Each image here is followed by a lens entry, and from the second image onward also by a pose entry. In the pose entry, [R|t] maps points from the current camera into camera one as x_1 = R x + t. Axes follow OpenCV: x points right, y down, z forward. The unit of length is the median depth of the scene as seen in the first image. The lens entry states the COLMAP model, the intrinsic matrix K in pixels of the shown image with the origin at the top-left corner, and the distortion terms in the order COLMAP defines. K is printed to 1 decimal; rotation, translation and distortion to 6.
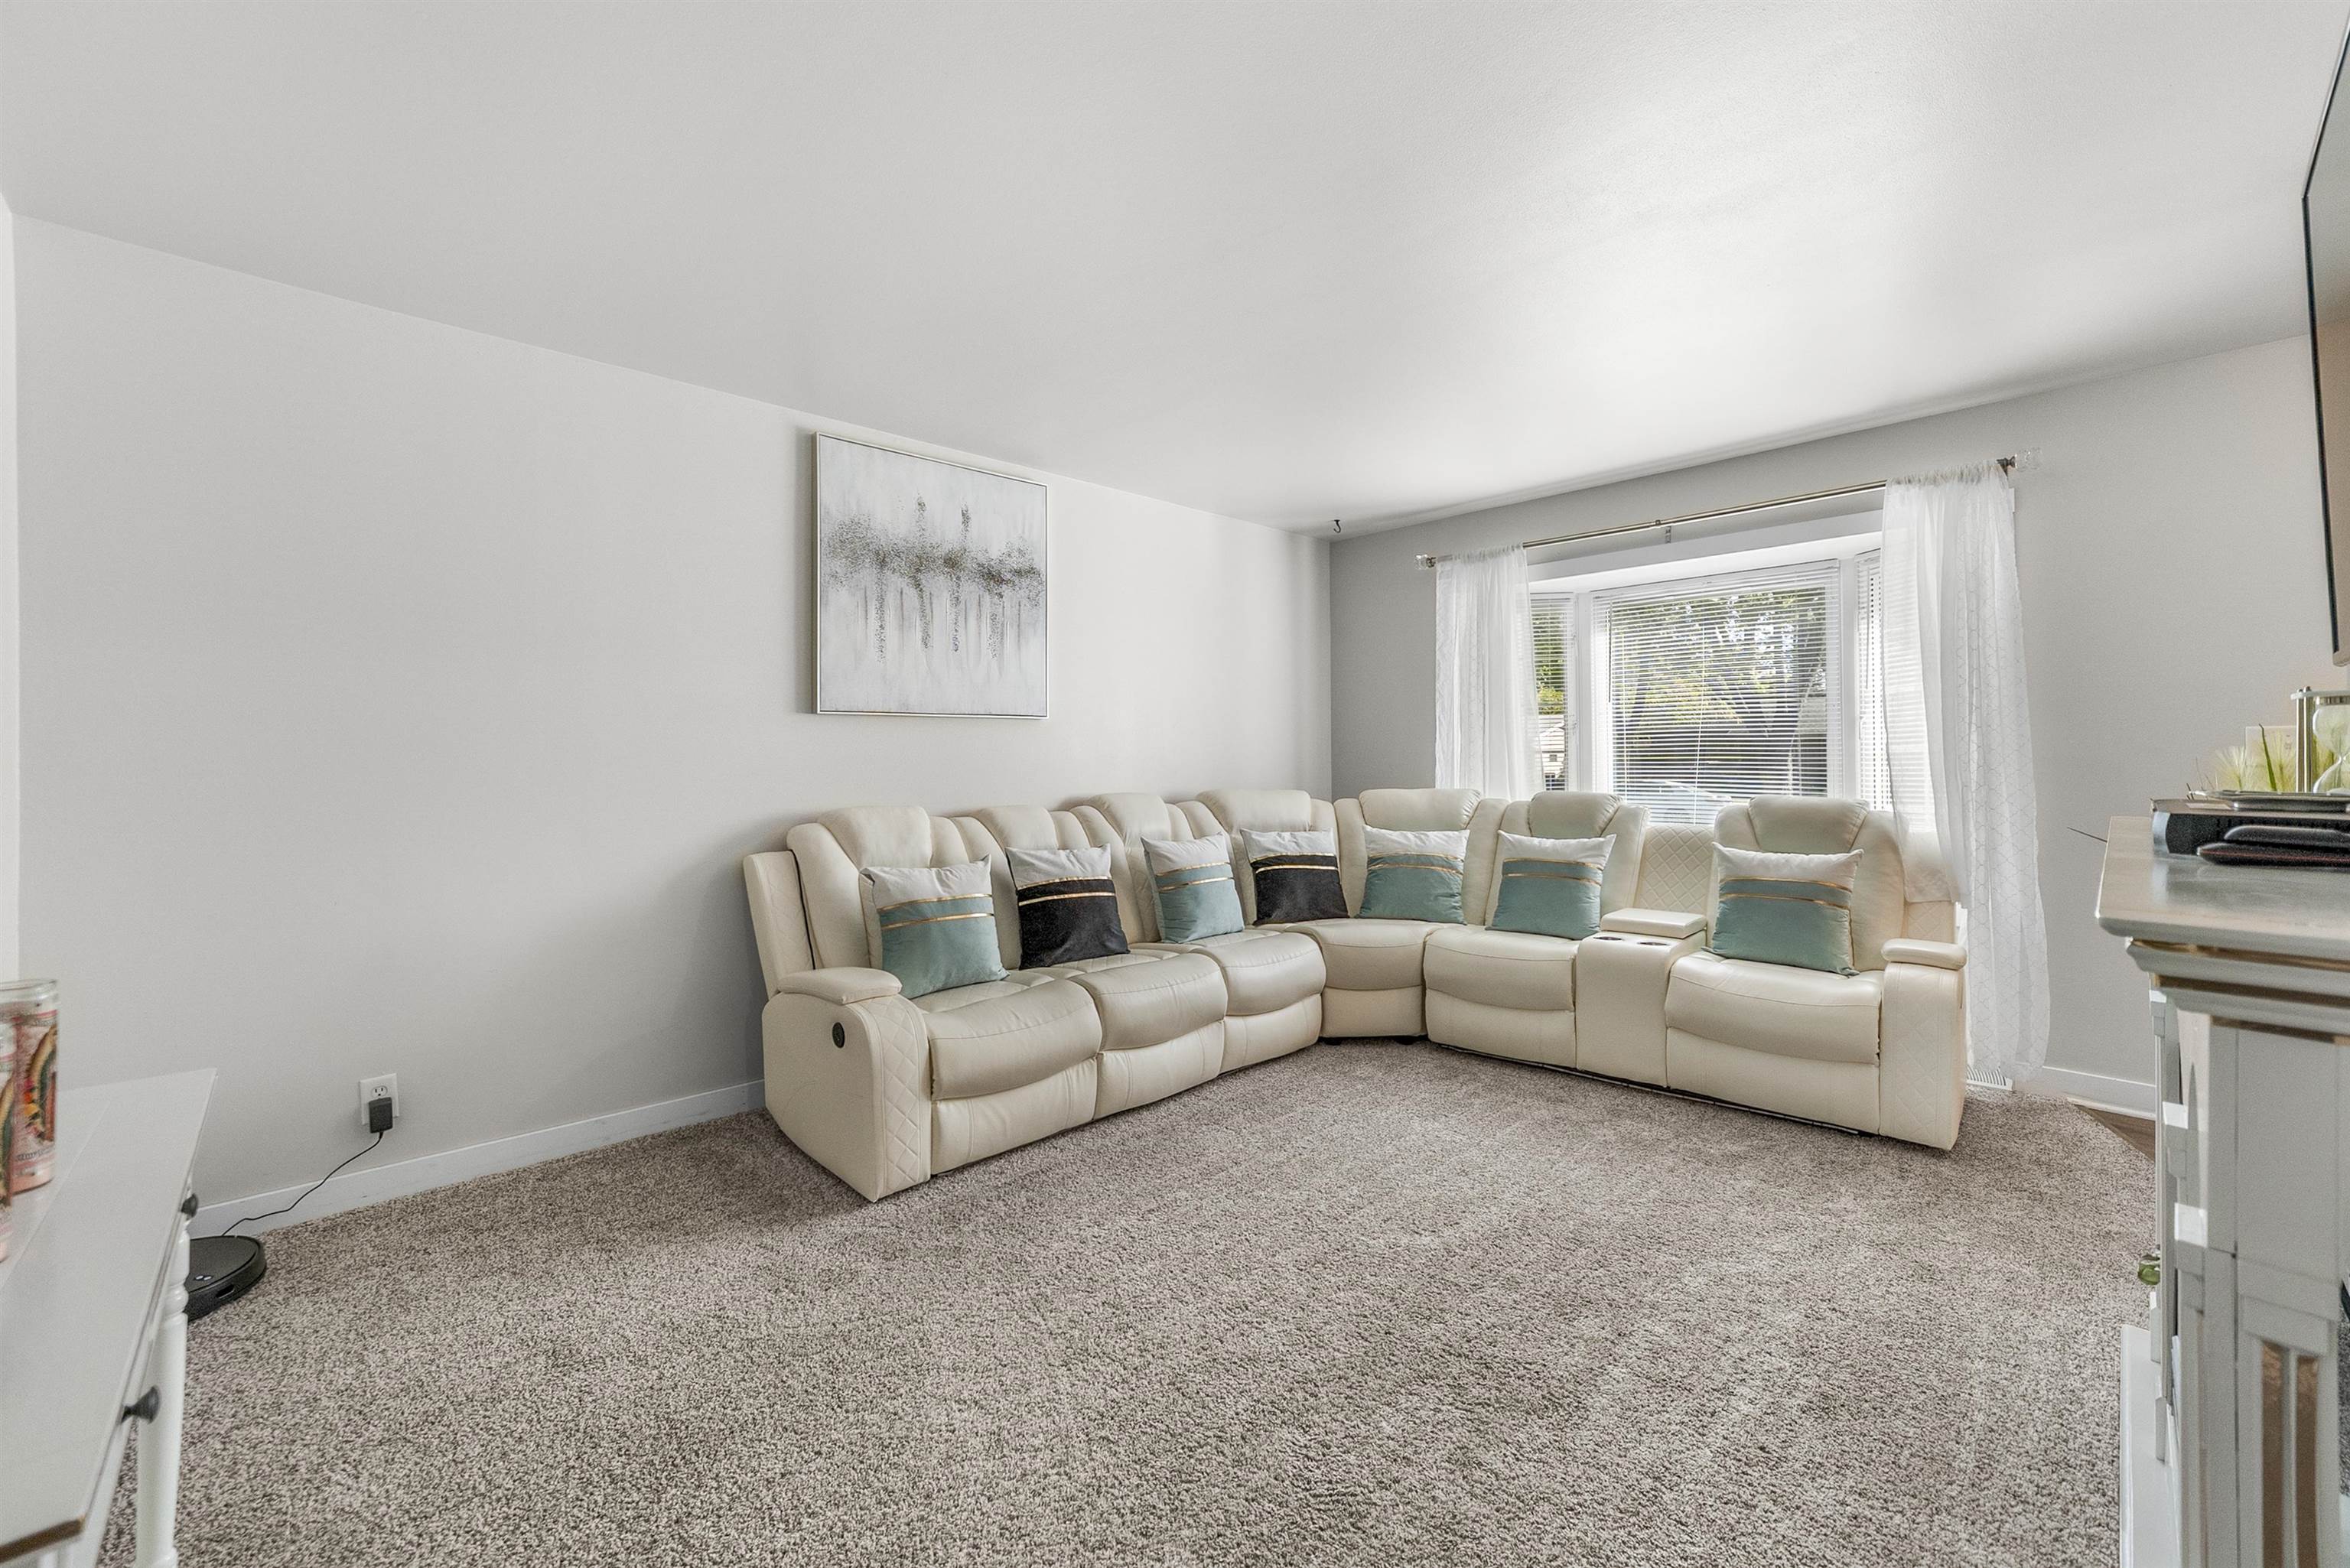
lens RADIAL K [[939.8, 0, 1204.0], [0, 939.8, 737.8], [0, 0, 1]] dist [0.003430, 0.002630]
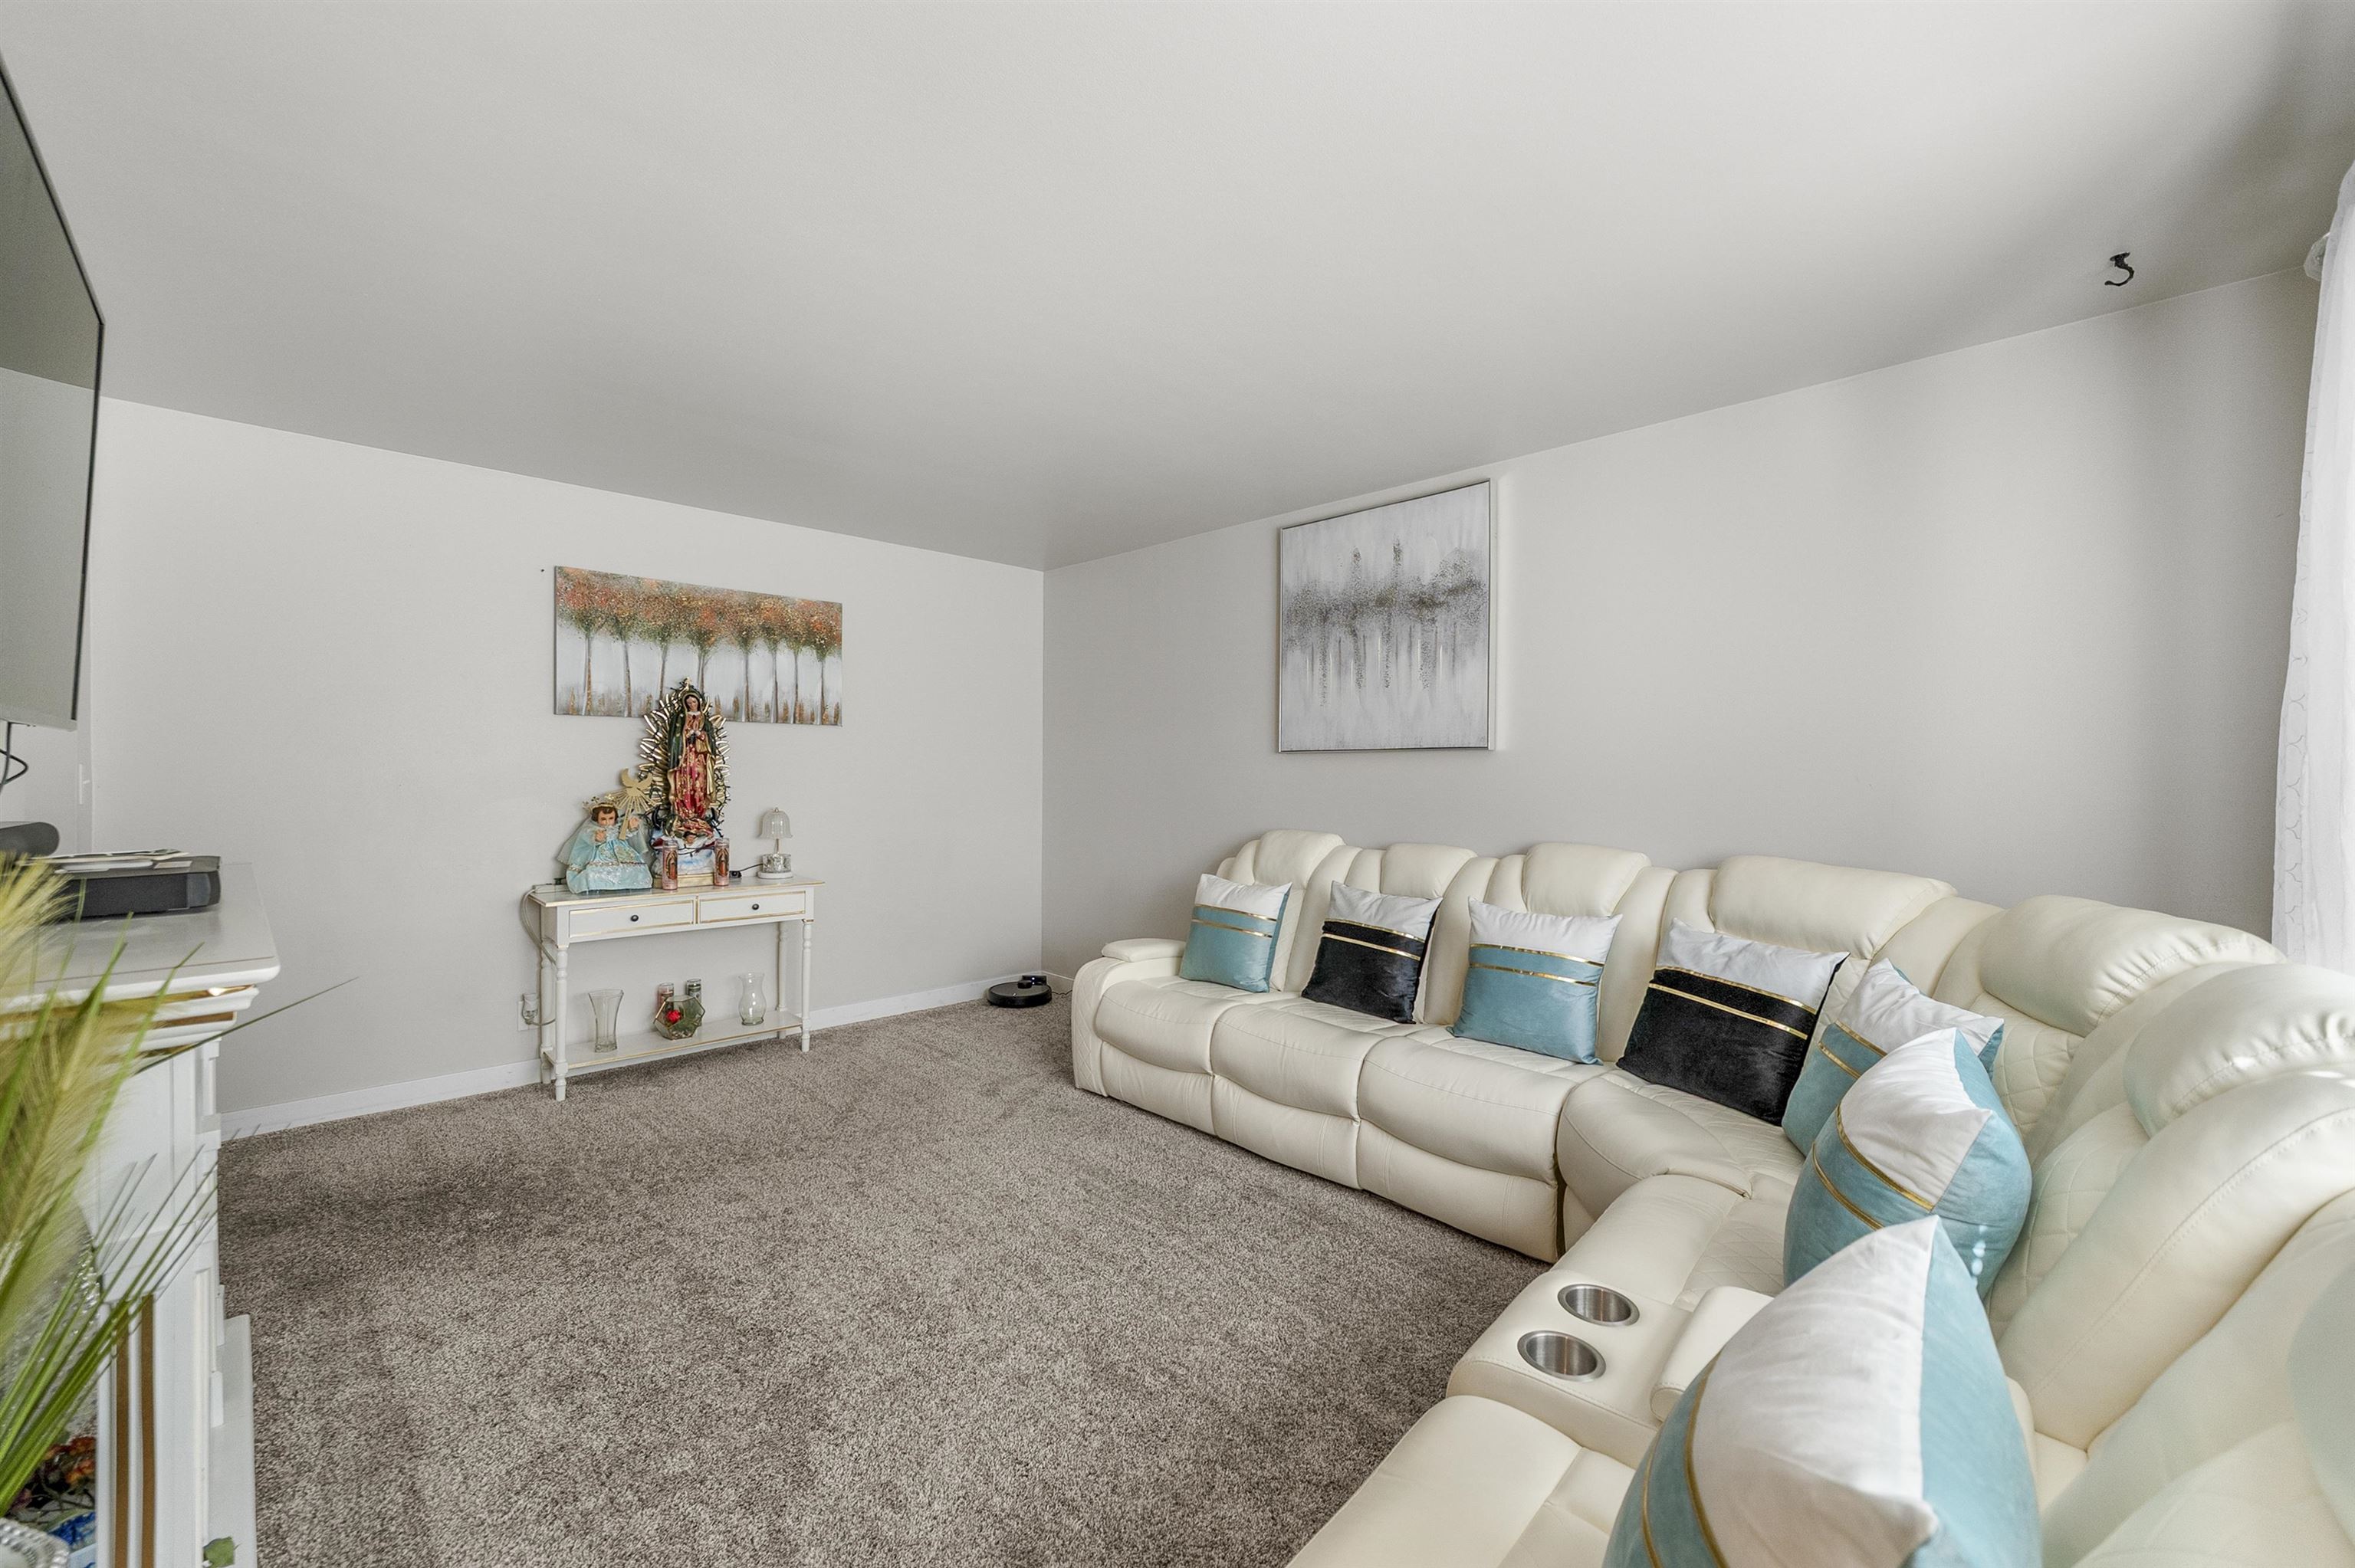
lens RADIAL K [[941.7, 0, 1179.3], [0, 941.7, 787.7], [0, 0, 1]] dist [0.003430, 0.002630]
pose [[0.023684, 0.006769, -0.999697, 0.754375], [-0.006225, 0.999959, 0.006623, 0.010970], [0.999700, 0.006066, 0.023725, 0.759173]]
